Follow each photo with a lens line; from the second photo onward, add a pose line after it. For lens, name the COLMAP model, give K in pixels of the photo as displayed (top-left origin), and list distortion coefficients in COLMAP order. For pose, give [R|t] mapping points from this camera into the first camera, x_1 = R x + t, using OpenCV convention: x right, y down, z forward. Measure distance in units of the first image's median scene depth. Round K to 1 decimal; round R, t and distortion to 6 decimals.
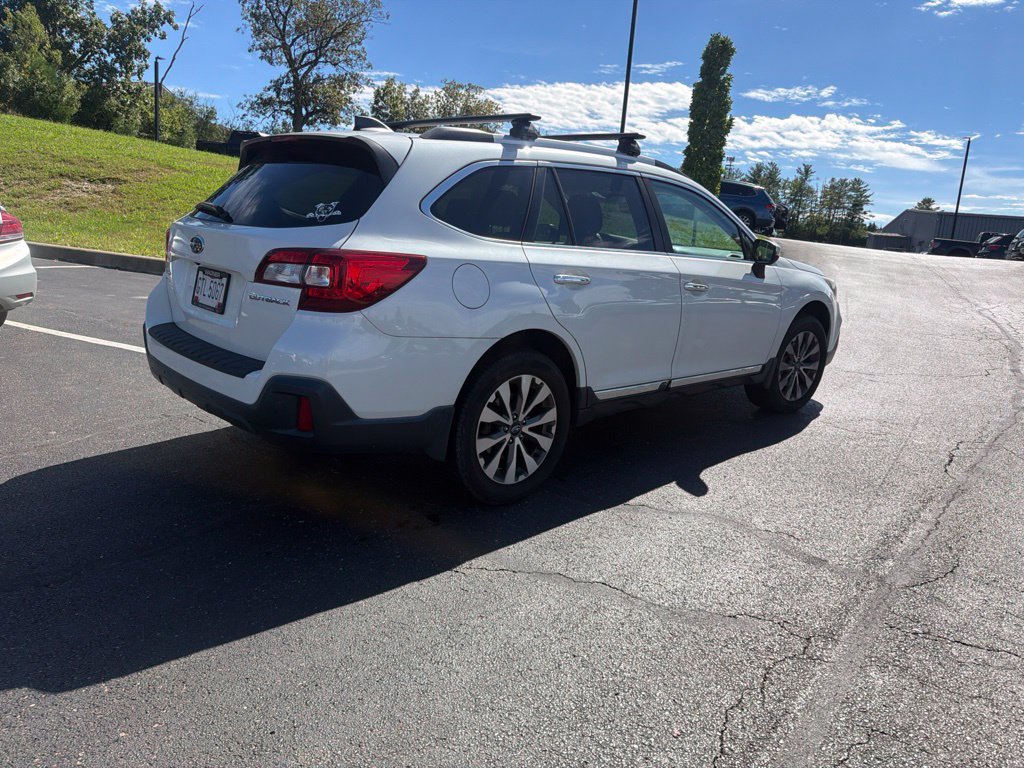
lens RADIAL K [[728.5, 0, 520.5], [0, 728.5, 371.2], [0, 0, 1]] dist [0.019697, -0.024424]
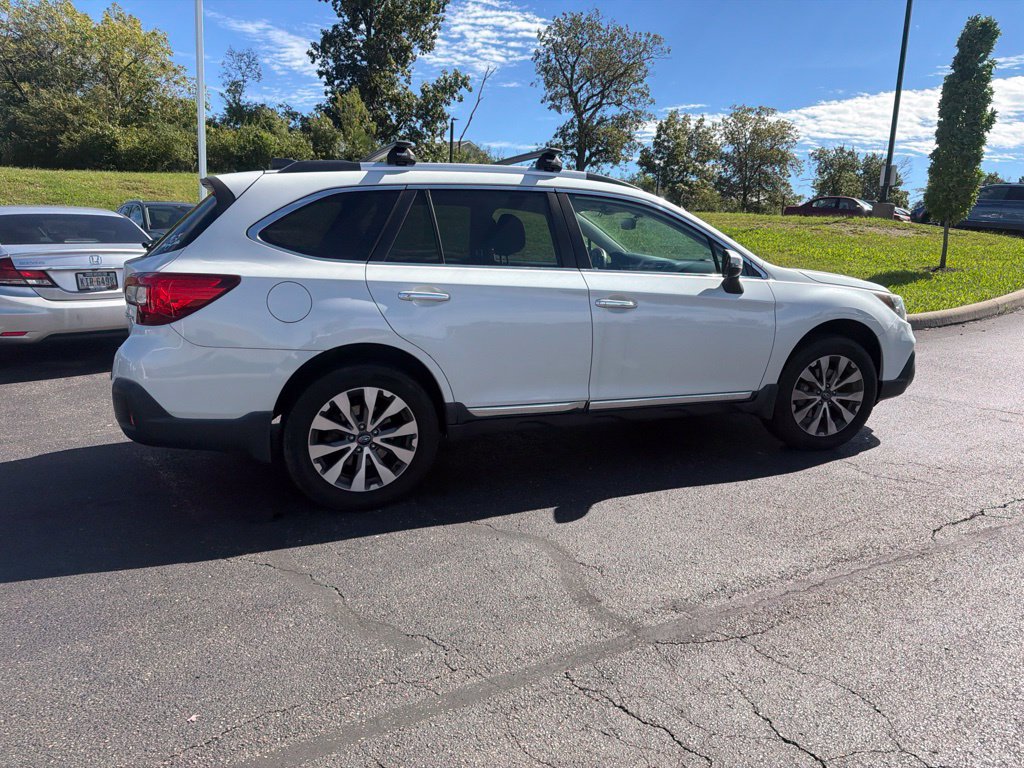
lens RADIAL K [[728.5, 0, 521.6], [0, 728.5, 374.3], [0, 0, 1]] dist [0.019697, -0.024424]
pose [[0.920002, 0.020407, -0.391383, 0.181581], [-0.035252, 0.998904, -0.030782, 0.003224], [0.390326, 0.042116, 0.919713, 0.034966]]
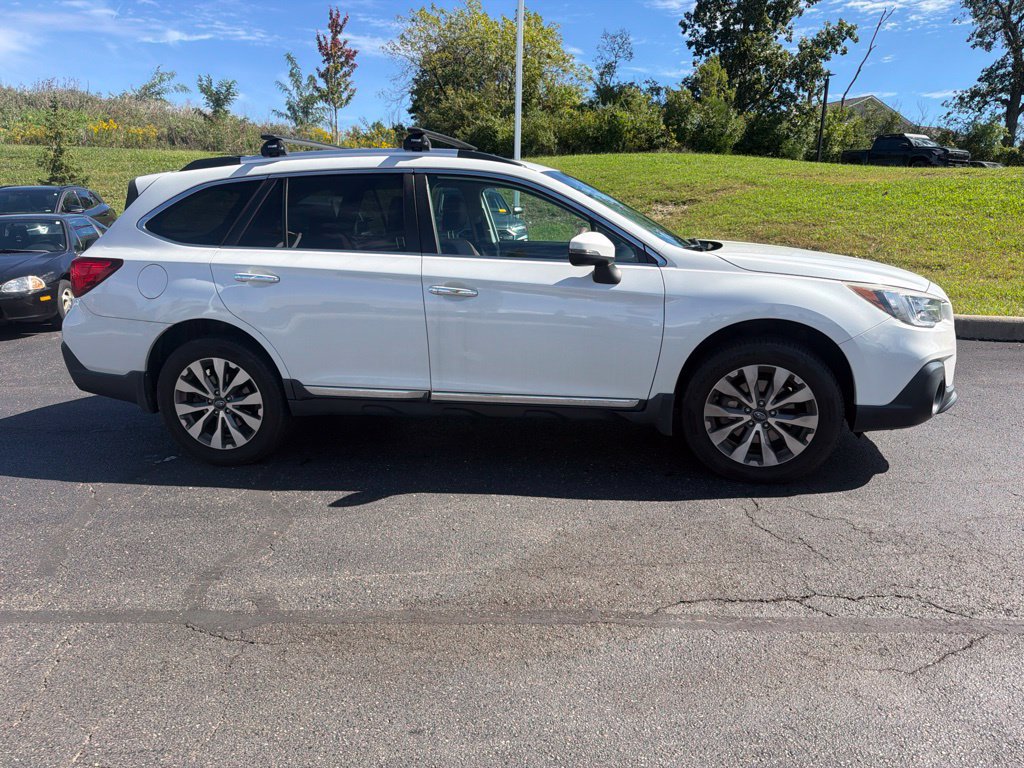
lens RADIAL K [[728.5, 0, 519.6], [0, 728.5, 384.2], [0, 0, 1]] dist [0.019697, -0.024424]
pose [[0.593669, 0.115274, -0.796410, 0.366975], [-0.115233, 0.991665, 0.057638, -0.023021], [0.796416, 0.057554, 0.602004, 0.198449]]
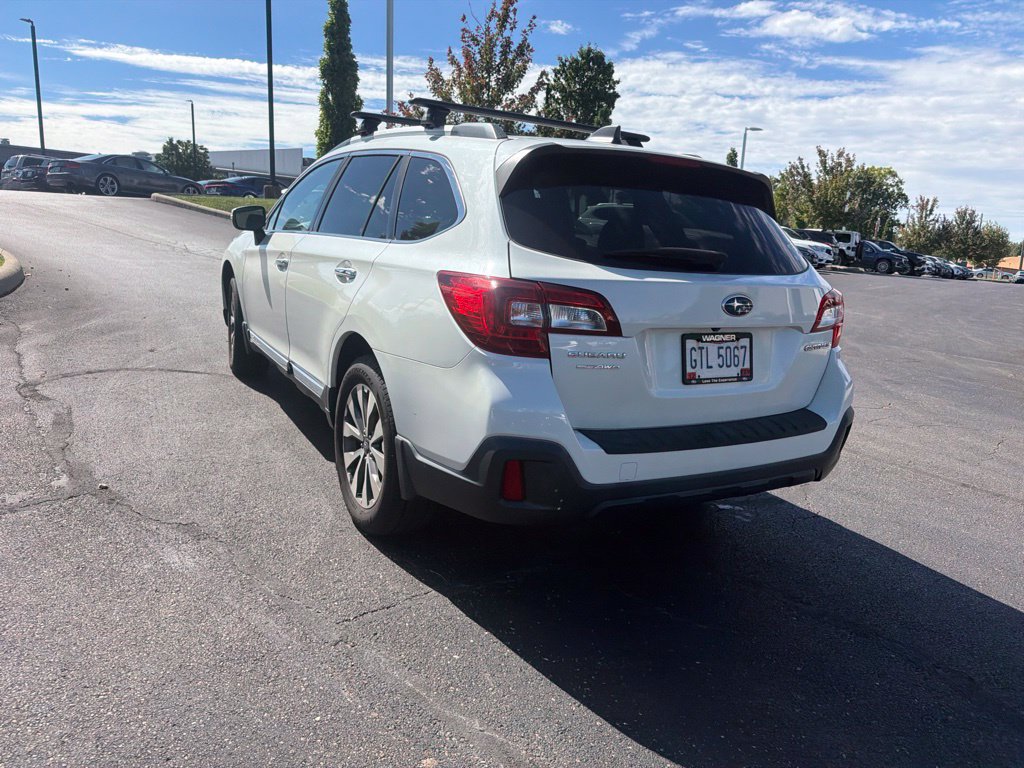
lens RADIAL K [[728.5, 0, 517.8], [0, 728.5, 379.4], [0, 0, 1]] dist [0.019697, -0.024424]
pose [[0.244115, -0.258476, 0.934665, -0.345151], [0.144664, 0.962746, 0.228458, -0.085076], [-0.958895, 0.079442, 0.272413, 0.277351]]
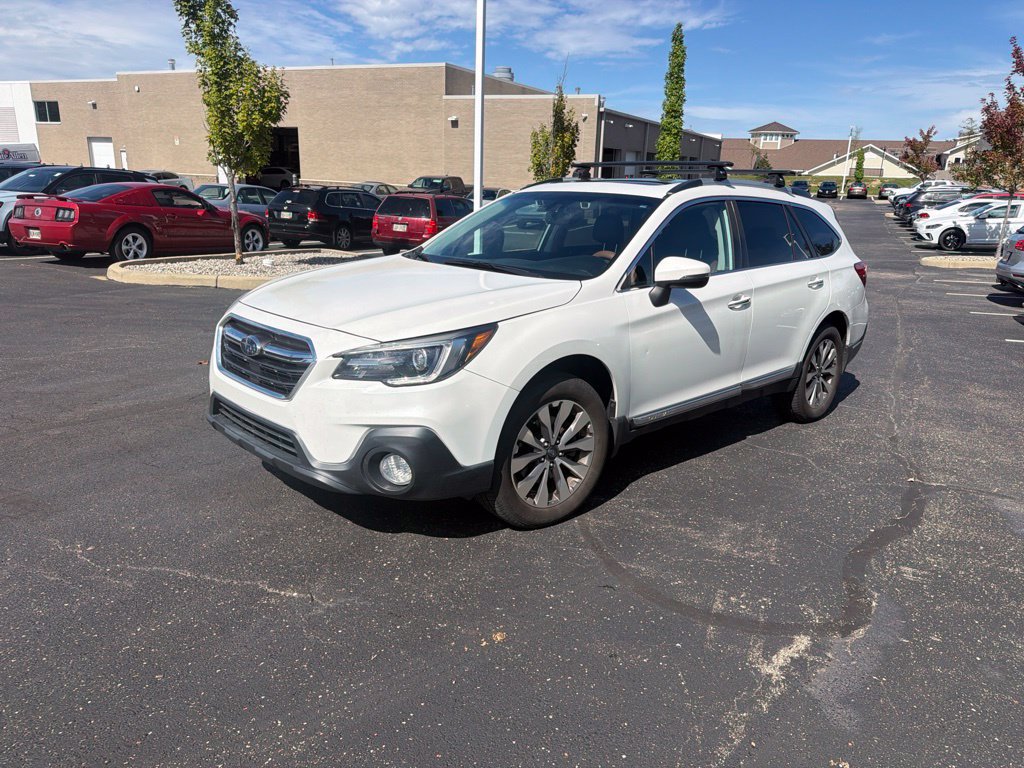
lens RADIAL K [[728.5, 0, 519.4], [0, 728.5, 381.8], [0, 0, 1]] dist [0.019697, -0.024424]
pose [[-0.993635, -0.105877, -0.038454, 0.098277], [-0.111879, 0.887881, 0.446263, -0.194621], [-0.013106, 0.447725, -0.894075, 0.838307]]
